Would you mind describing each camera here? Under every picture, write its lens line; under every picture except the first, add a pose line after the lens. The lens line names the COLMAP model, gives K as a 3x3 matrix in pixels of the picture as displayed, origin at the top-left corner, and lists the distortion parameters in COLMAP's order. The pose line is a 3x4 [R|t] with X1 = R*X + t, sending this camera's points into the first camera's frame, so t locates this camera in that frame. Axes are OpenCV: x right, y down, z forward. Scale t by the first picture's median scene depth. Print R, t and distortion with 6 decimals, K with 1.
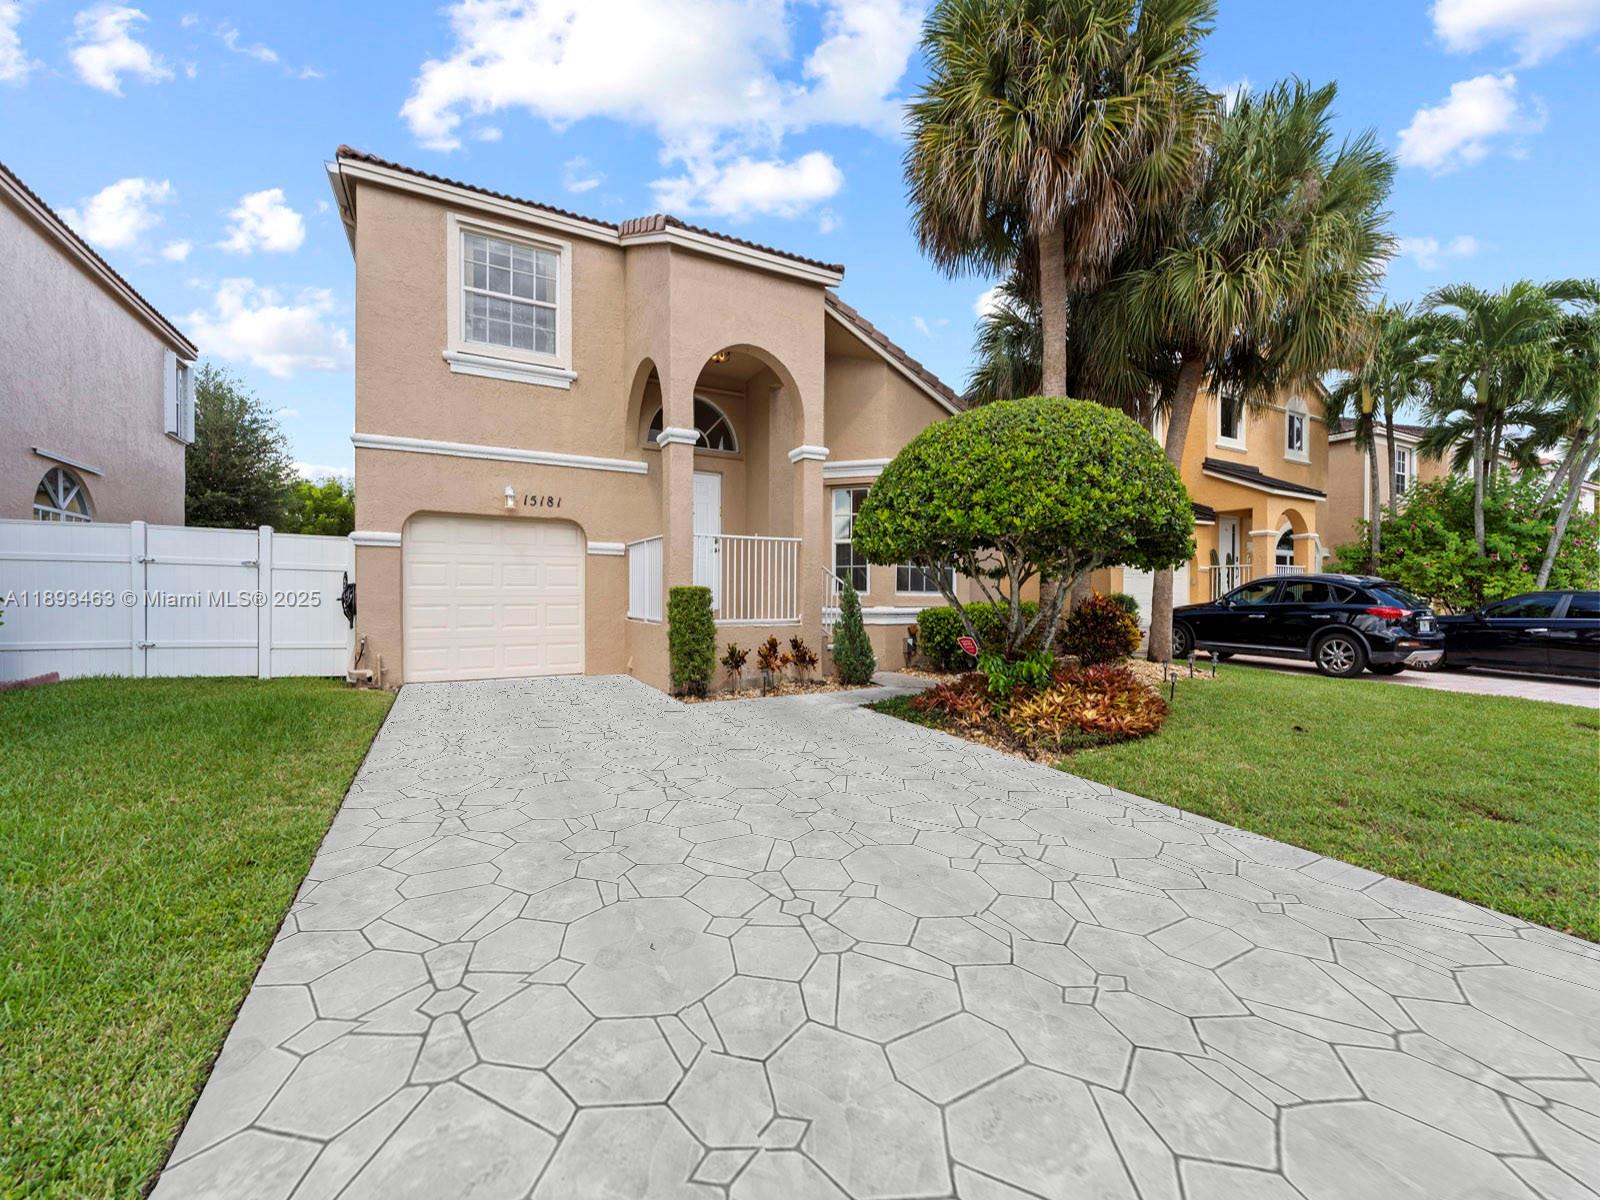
lens RADIAL K [[646.6, 0, 809.1], [0, 646.6, 600.0], [0, 0, 1]] dist [-0.000211, -0.001054]
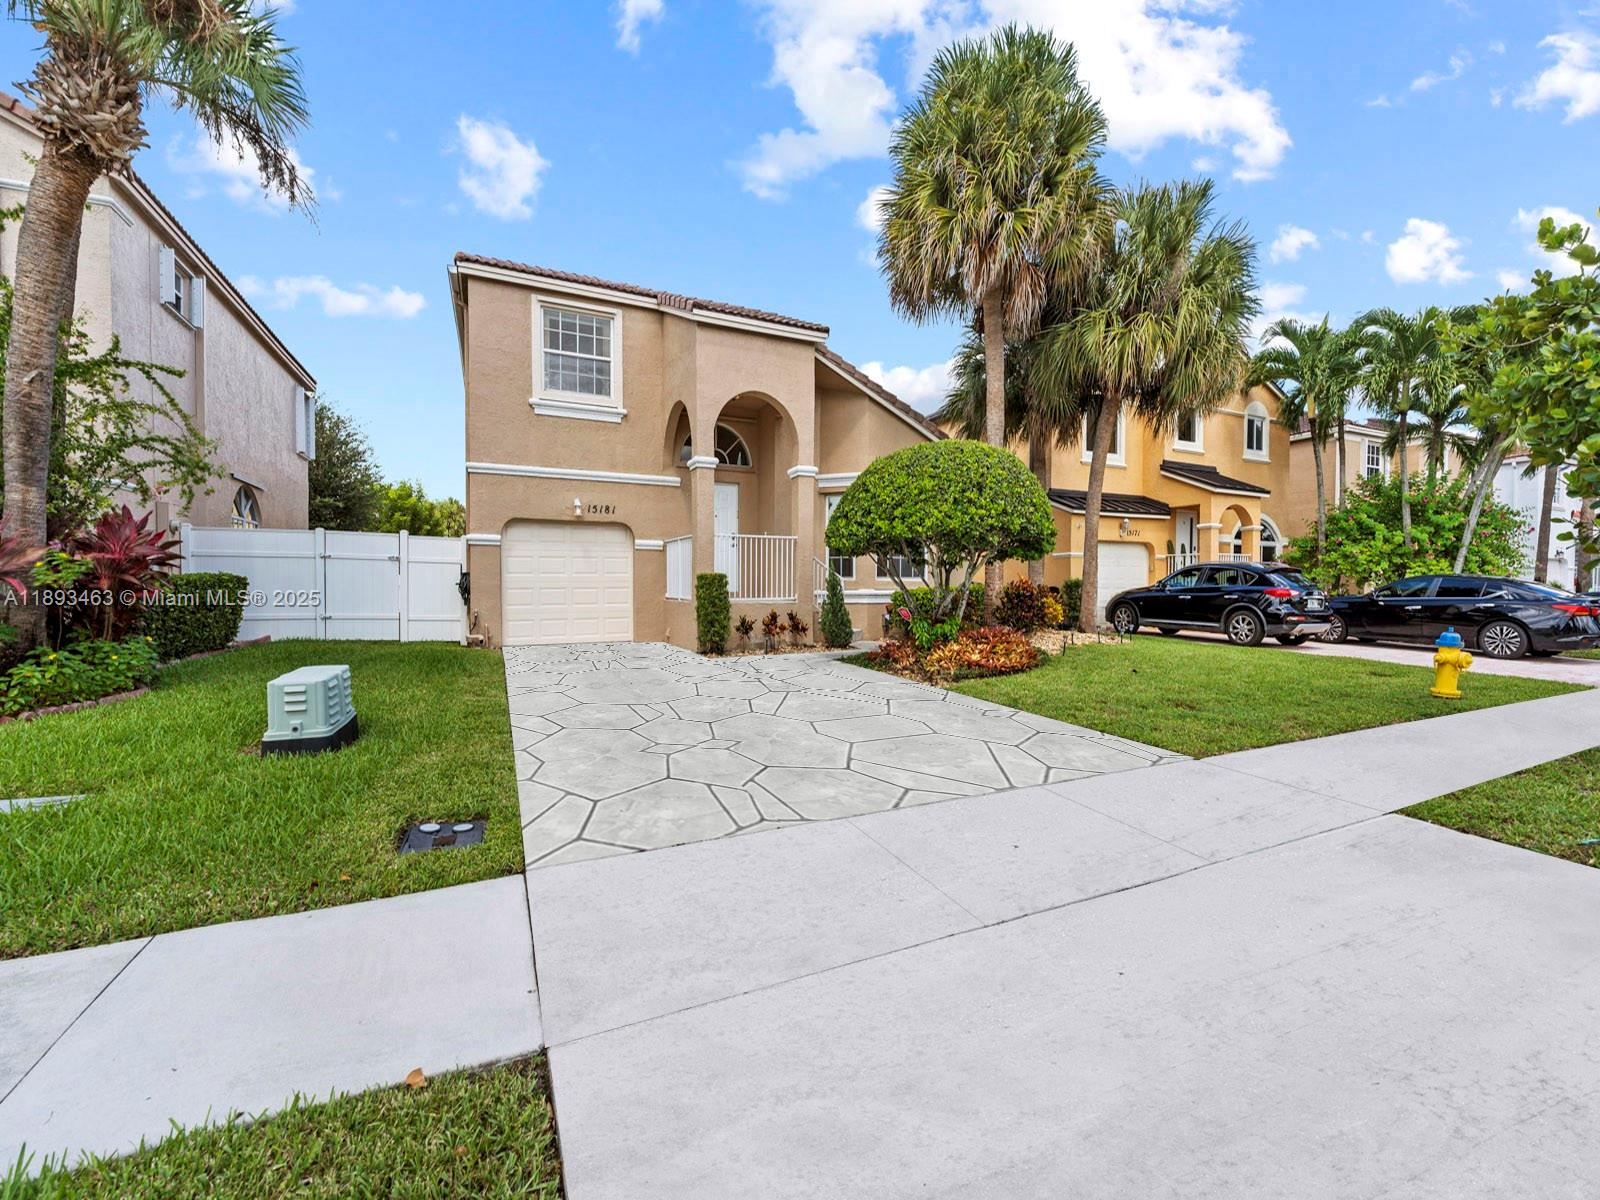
lens RADIAL K [[646.6, 0, 810.3], [0, 646.6, 593.6], [0, 0, 1]] dist [-0.000211, -0.001054]
pose [[0.998894, -0.002679, -0.046947, 0.073562], [0.003002, 0.999972, 0.006812, 0.011090], [0.046927, -0.006945, 0.998874, -0.296838]]
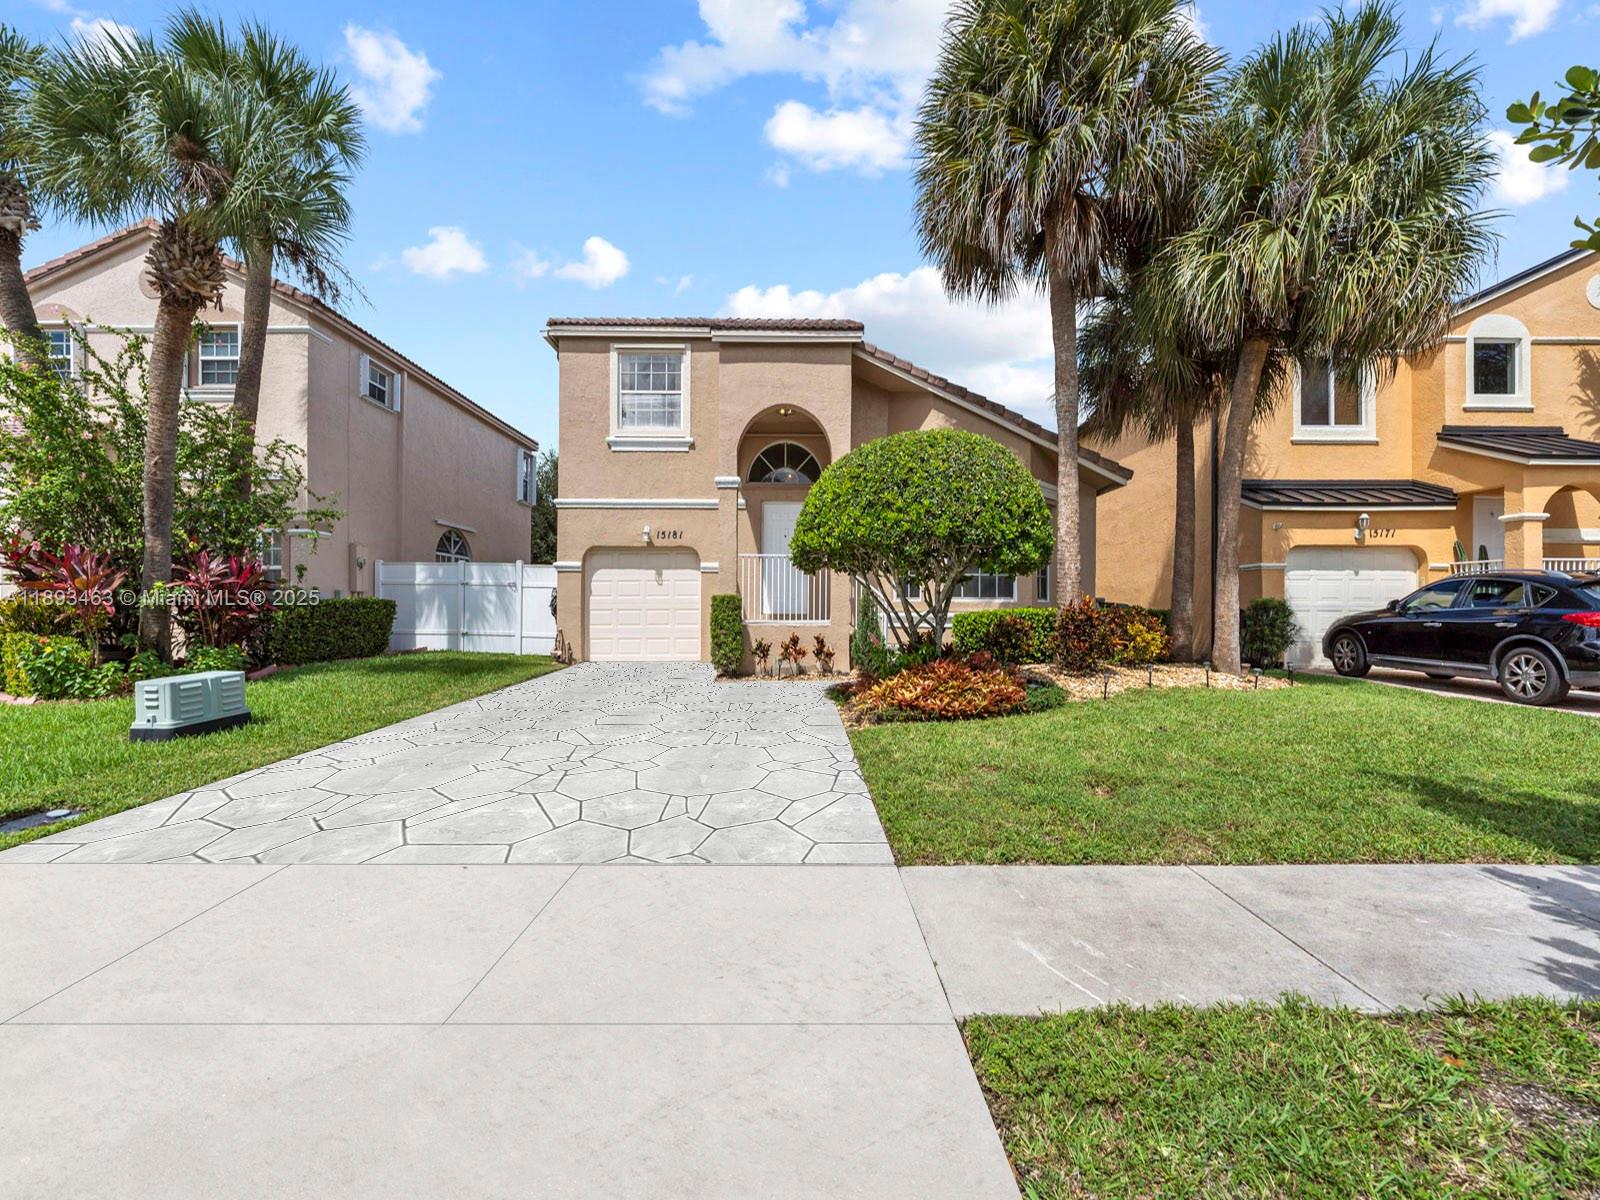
lens RADIAL K [[646.6, 0, 800.9], [0, 646.6, 599.1], [0, 0, 1]] dist [-0.000211, -0.001054]
pose [[0.888209, -0.009371, -0.459344, 0.474930], [0.000027, 0.999793, -0.020345, 0.012850], [0.459440, 0.018058, 0.888025, -0.096458]]
